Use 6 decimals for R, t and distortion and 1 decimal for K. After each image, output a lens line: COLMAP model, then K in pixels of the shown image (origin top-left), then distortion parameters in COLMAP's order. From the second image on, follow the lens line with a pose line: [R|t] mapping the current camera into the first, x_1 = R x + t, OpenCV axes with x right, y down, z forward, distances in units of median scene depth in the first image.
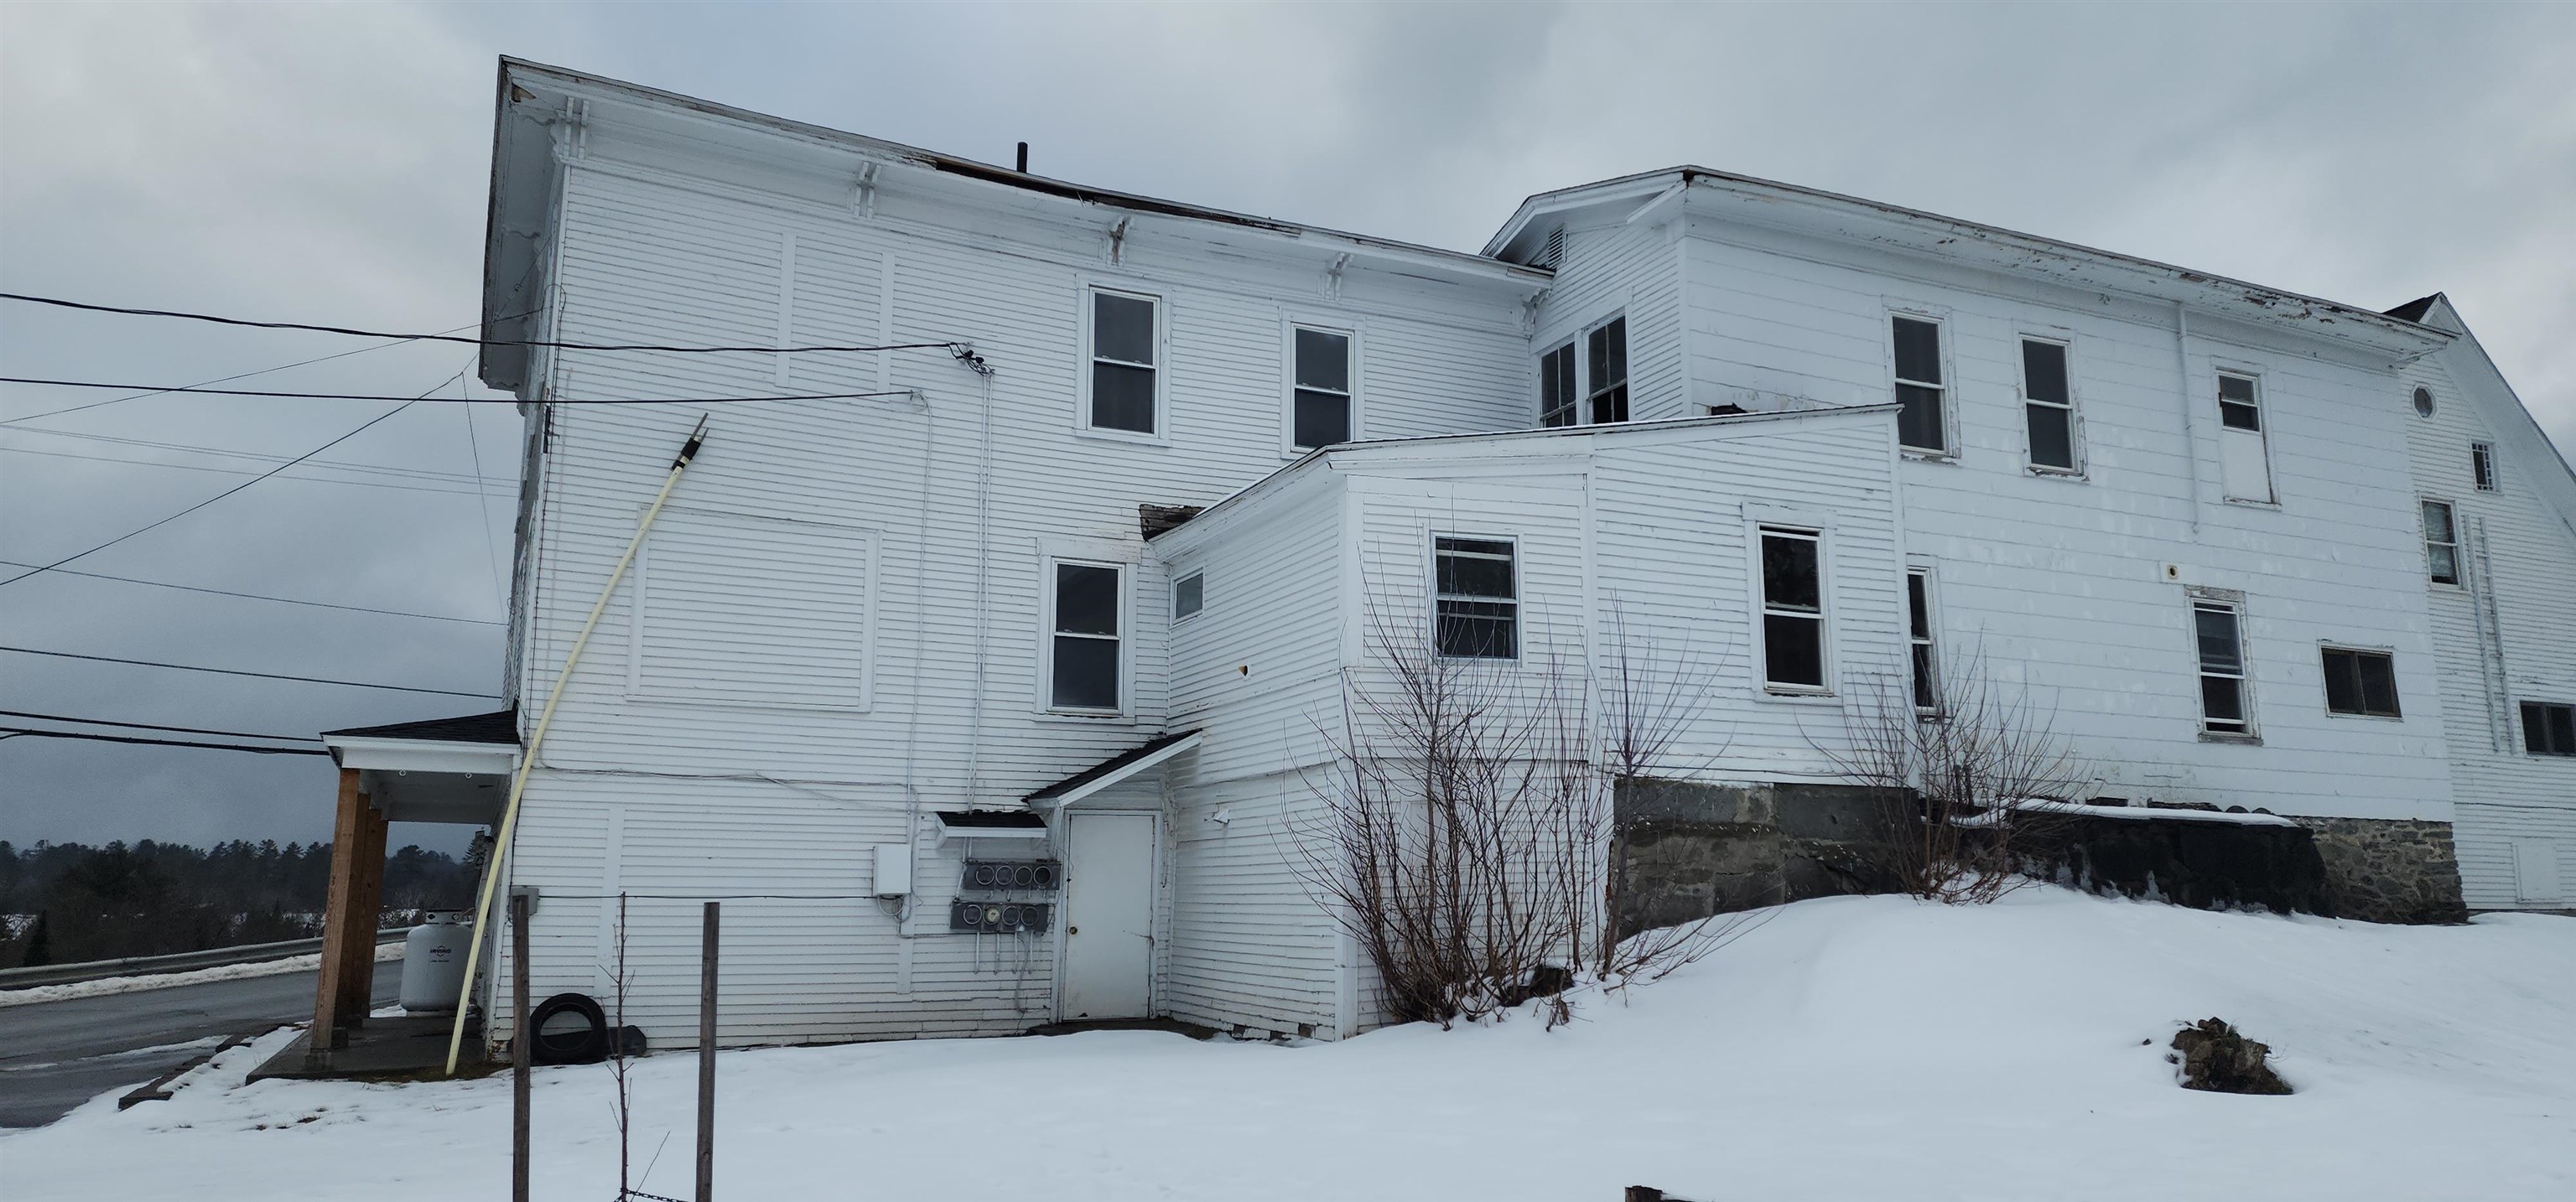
lens RADIAL K [[1689.2, 0, 1292.6], [0, 1689.2, 571.4], [0, 0, 1]] dist [0.006105, 0.001402]
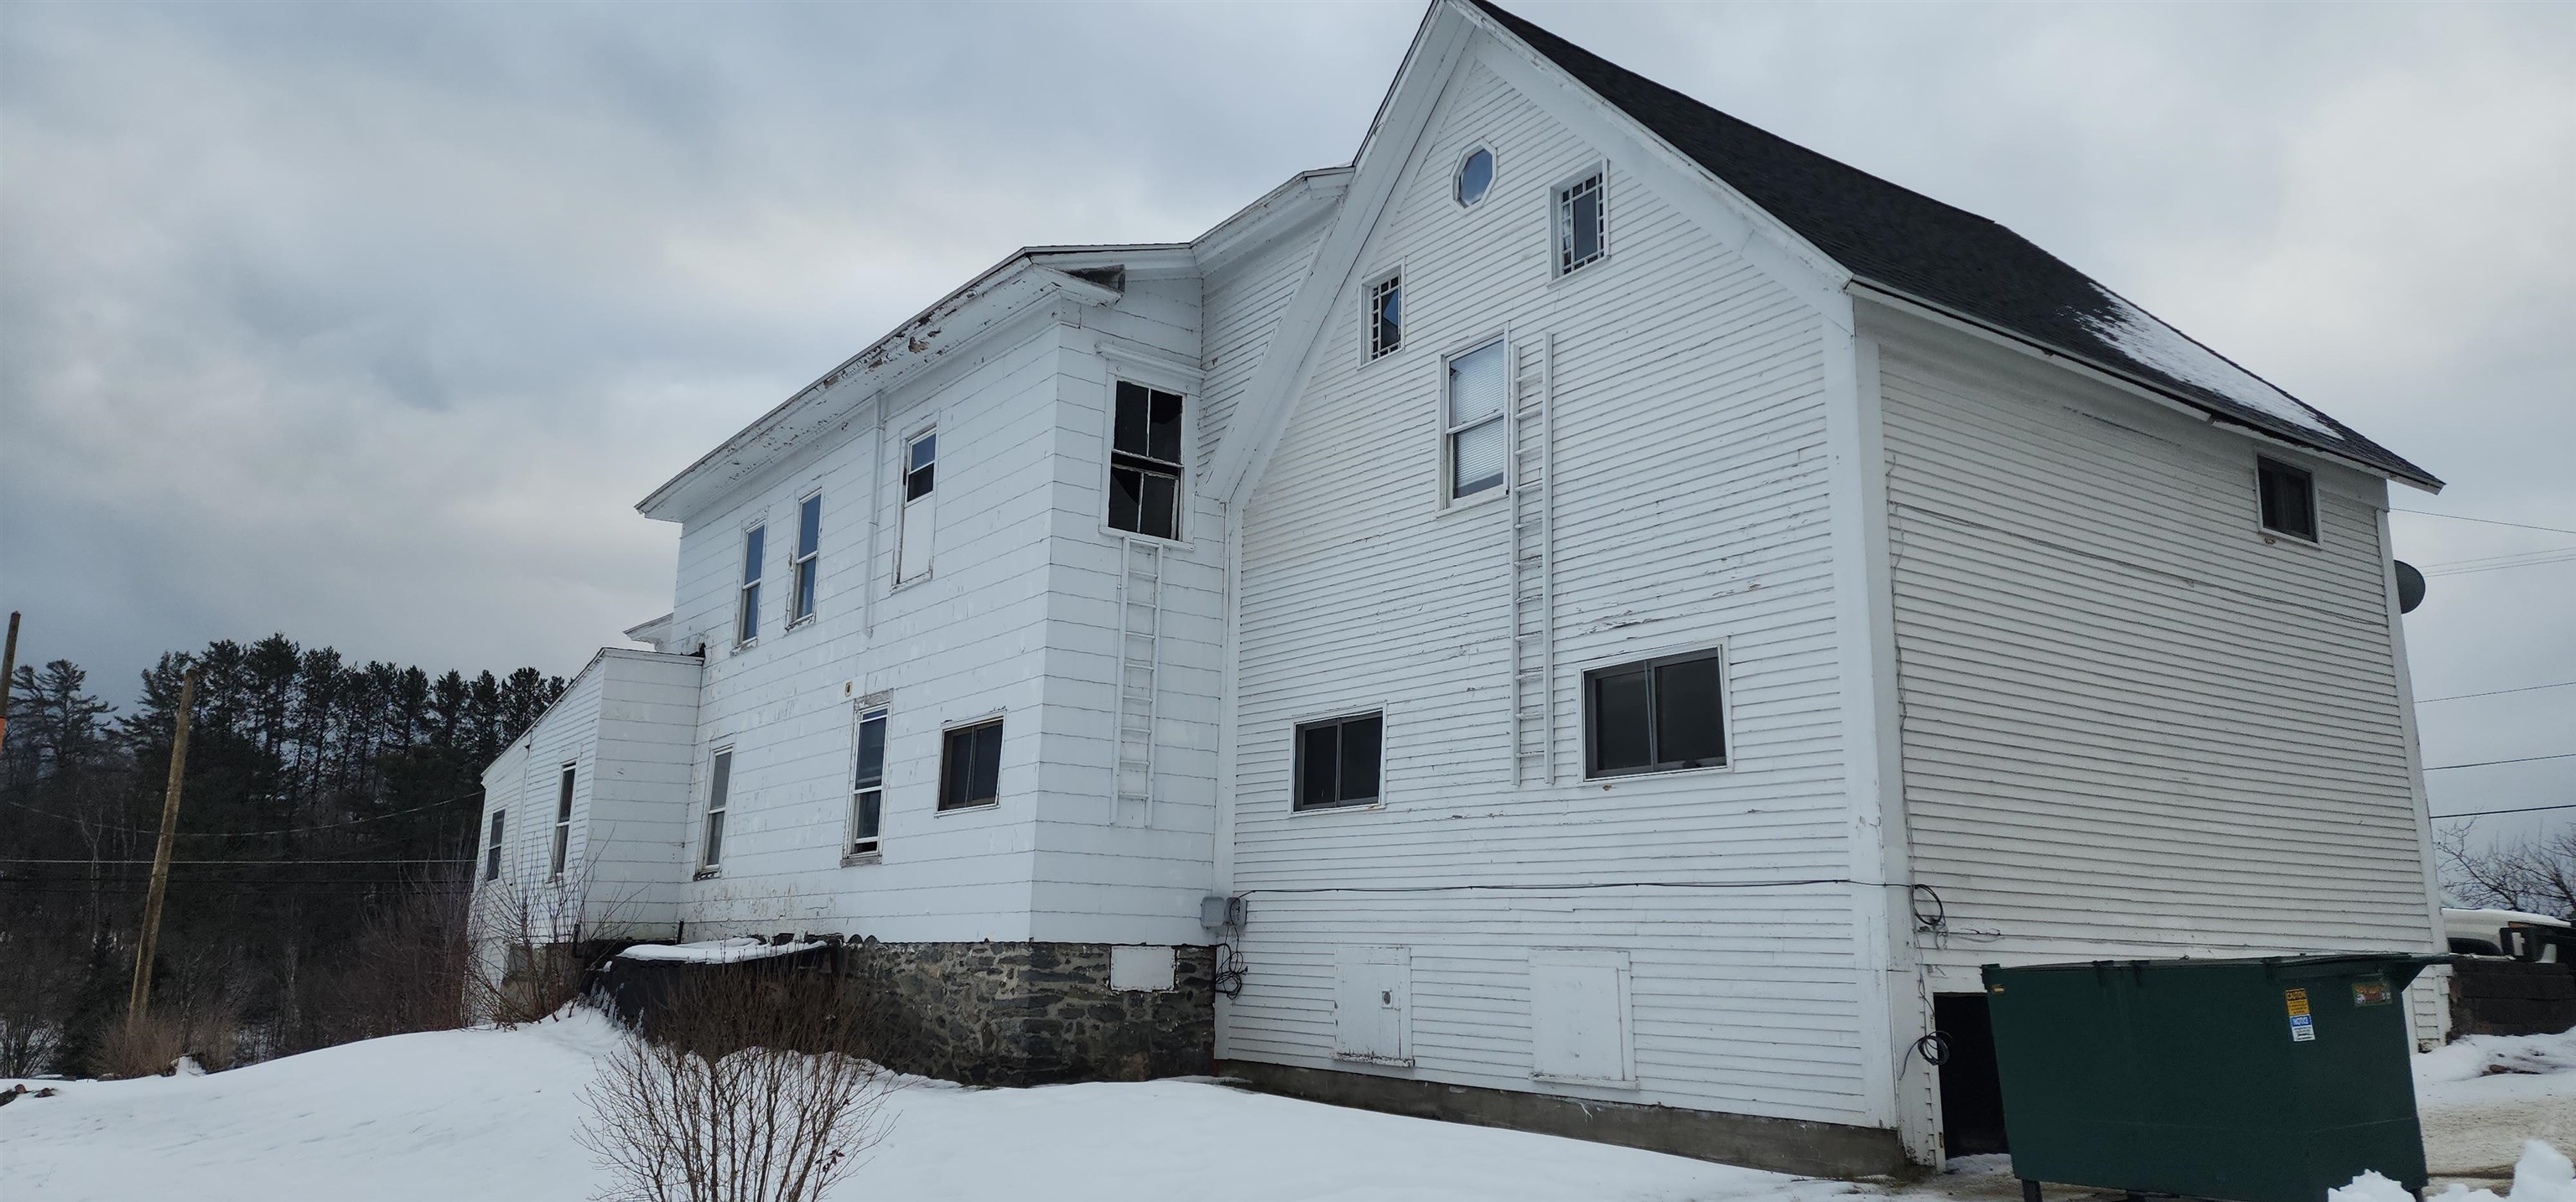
lens RADIAL K [[1632.0, 0, 1288.0], [0, 1632.0, 601.0], [0, 0, 1]] dist [0.187019, 0.000264]
pose [[0.226892, -0.202283, -0.952681, 1.418168], [0.183114, 0.969608, -0.162266, 0.143676], [0.956551, -0.137633, 0.257037, 0.957491]]
